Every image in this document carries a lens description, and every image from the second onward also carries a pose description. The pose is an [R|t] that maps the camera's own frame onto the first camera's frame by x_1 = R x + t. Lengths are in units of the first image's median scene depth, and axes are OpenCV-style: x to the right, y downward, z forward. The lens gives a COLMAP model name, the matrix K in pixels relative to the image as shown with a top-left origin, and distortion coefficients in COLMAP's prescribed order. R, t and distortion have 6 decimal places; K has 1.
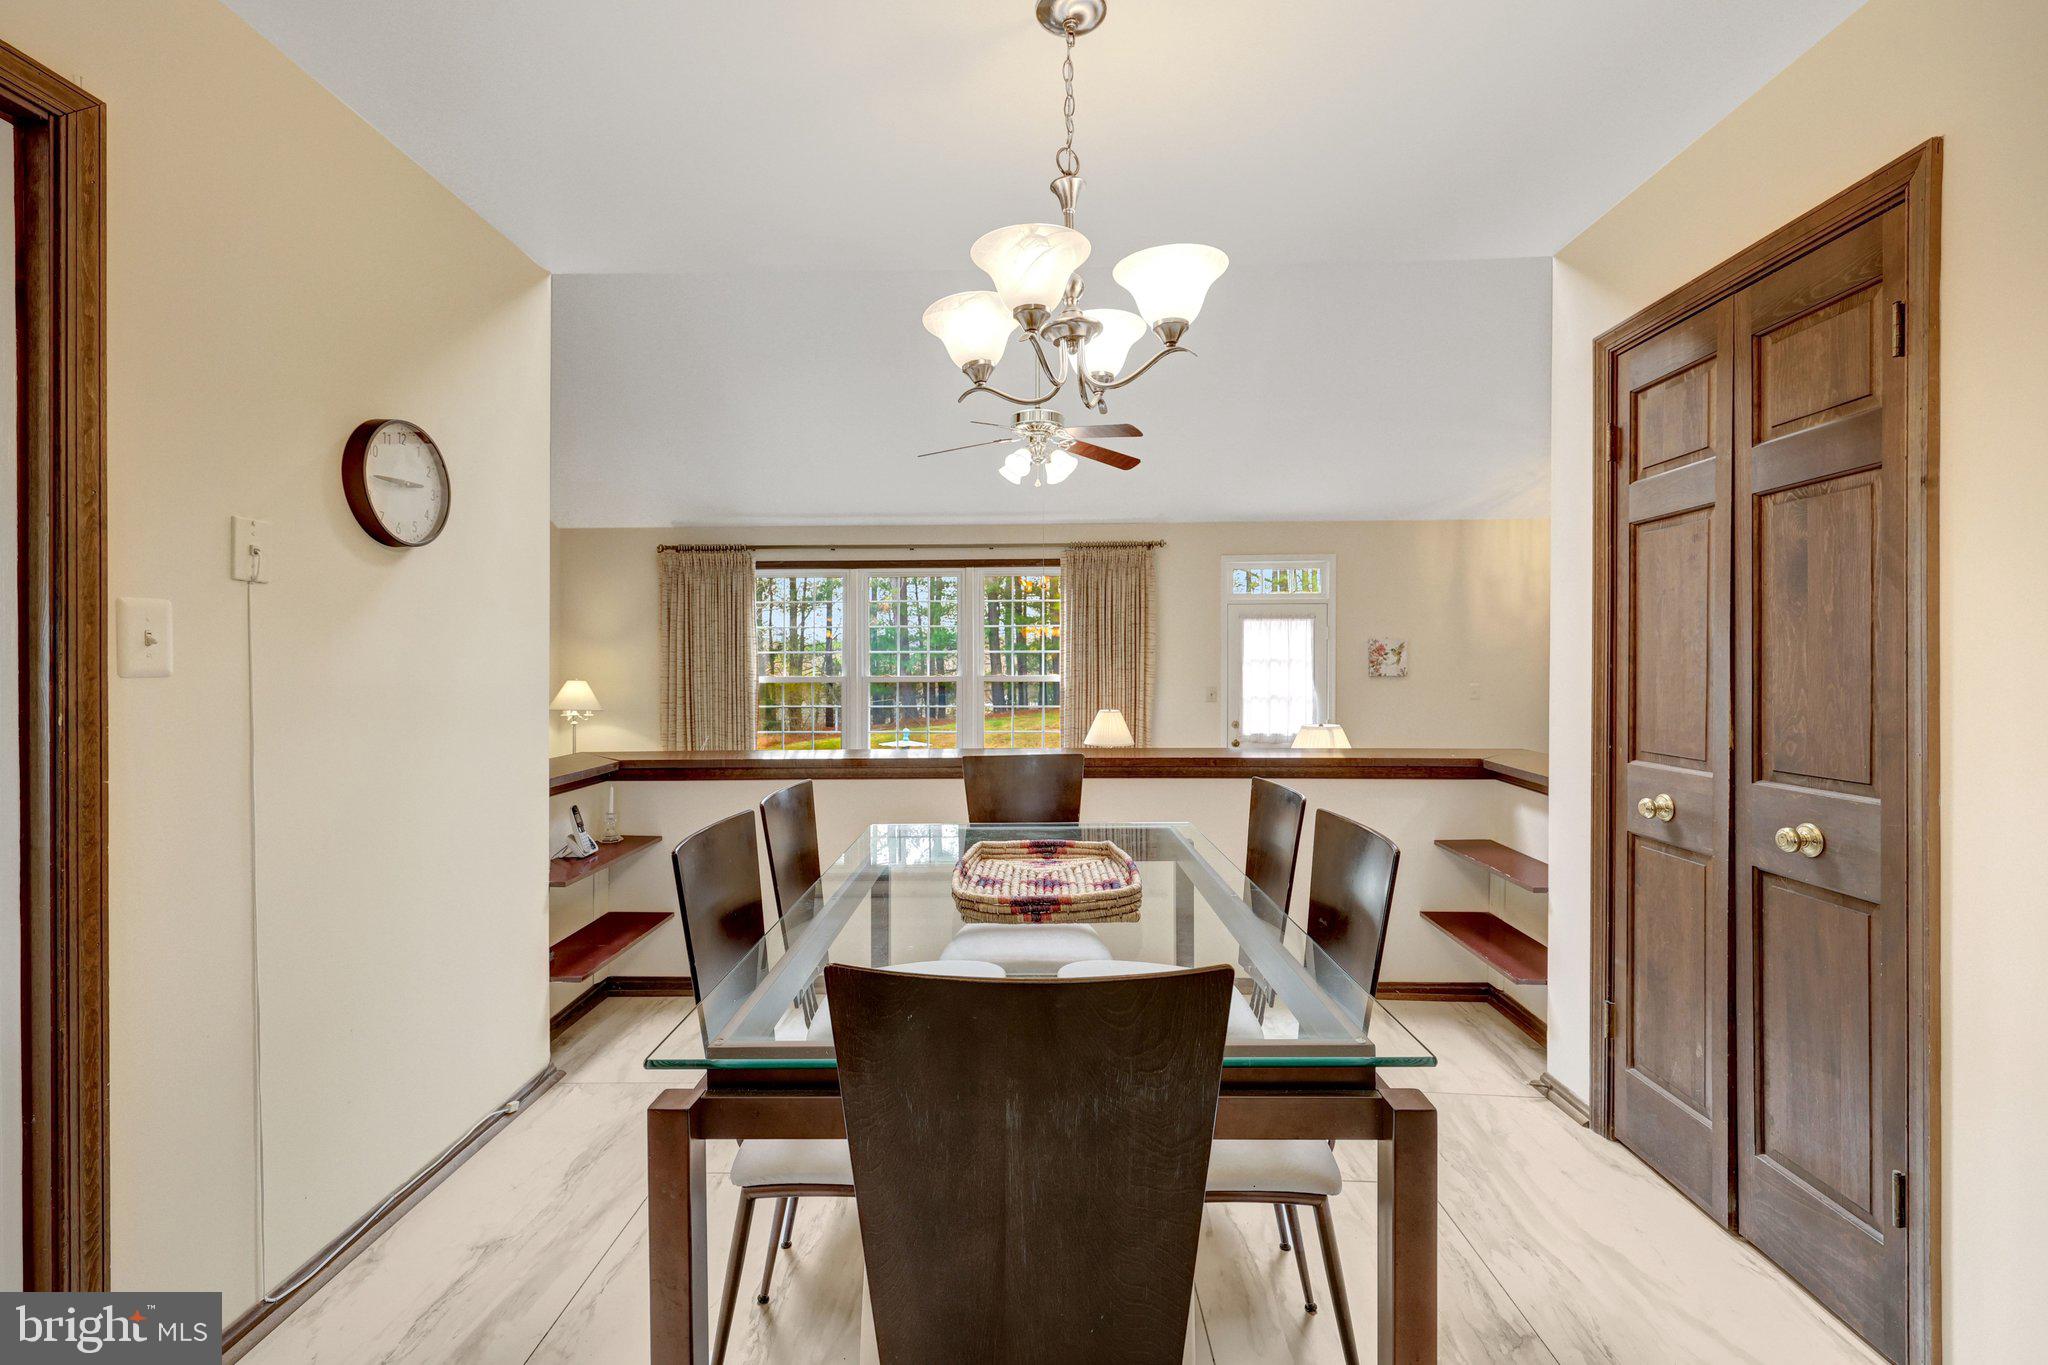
lens RADIAL K [[889.9, 0, 1021.9], [0, 889.9, 697.6], [0, 0, 1]] dist [-0.002232, 0.000388]
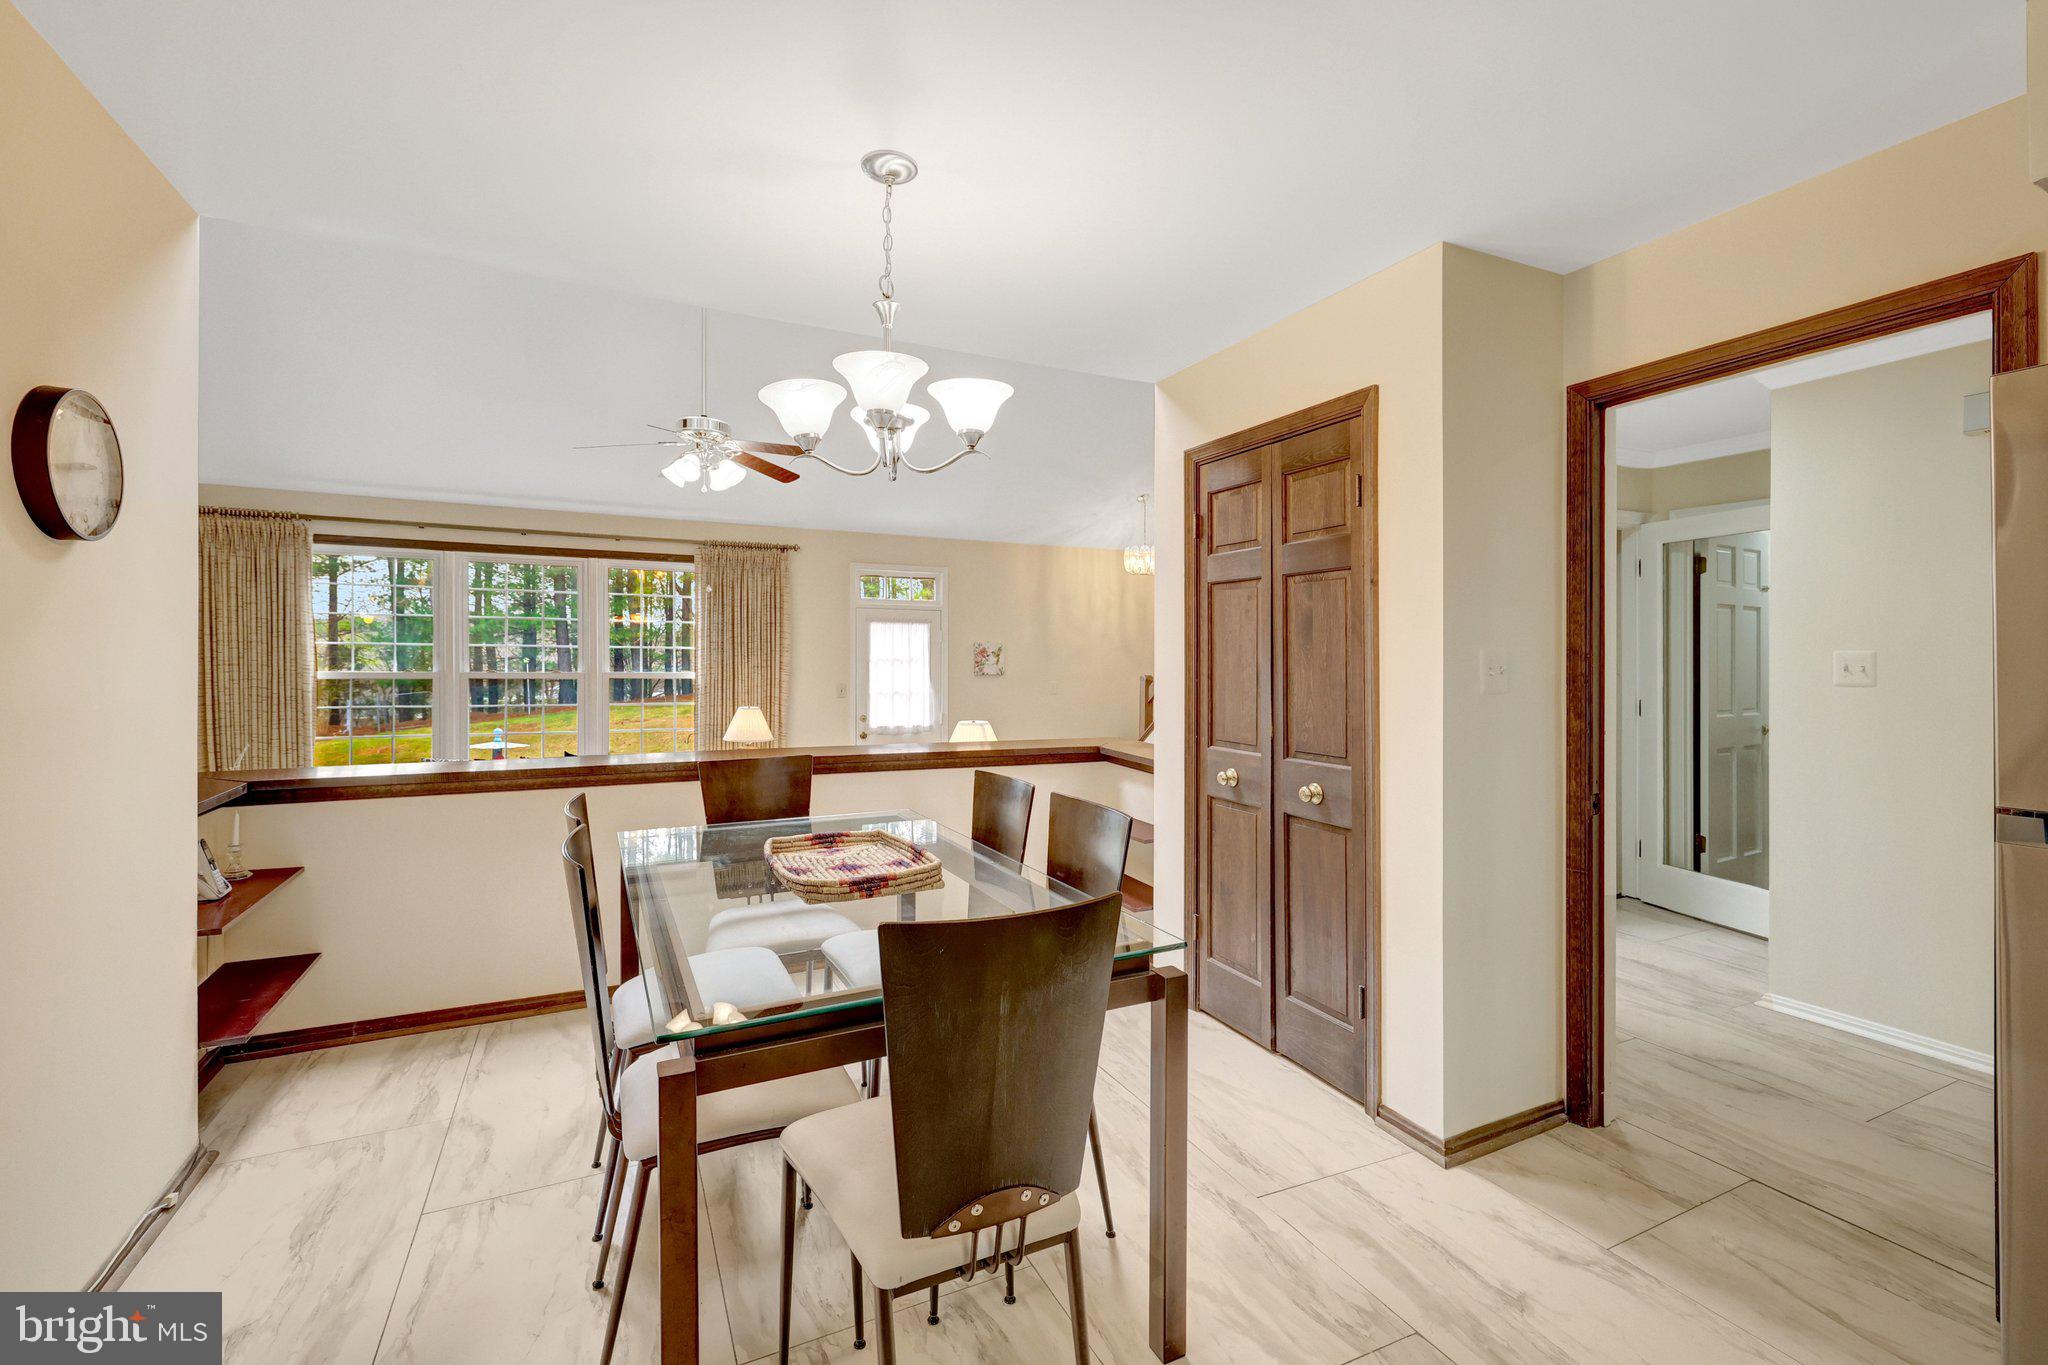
lens RADIAL K [[889.9, 0, 1021.9], [0, 889.9, 674.1], [0, 0, 1]] dist [-0.002232, 0.000388]
pose [[0.881938, 0.004304, 0.471345, -0.258384], [0.000912, 0.999941, -0.010839, -0.029832], [-0.471364, 0.009989, 0.881882, -0.132624]]
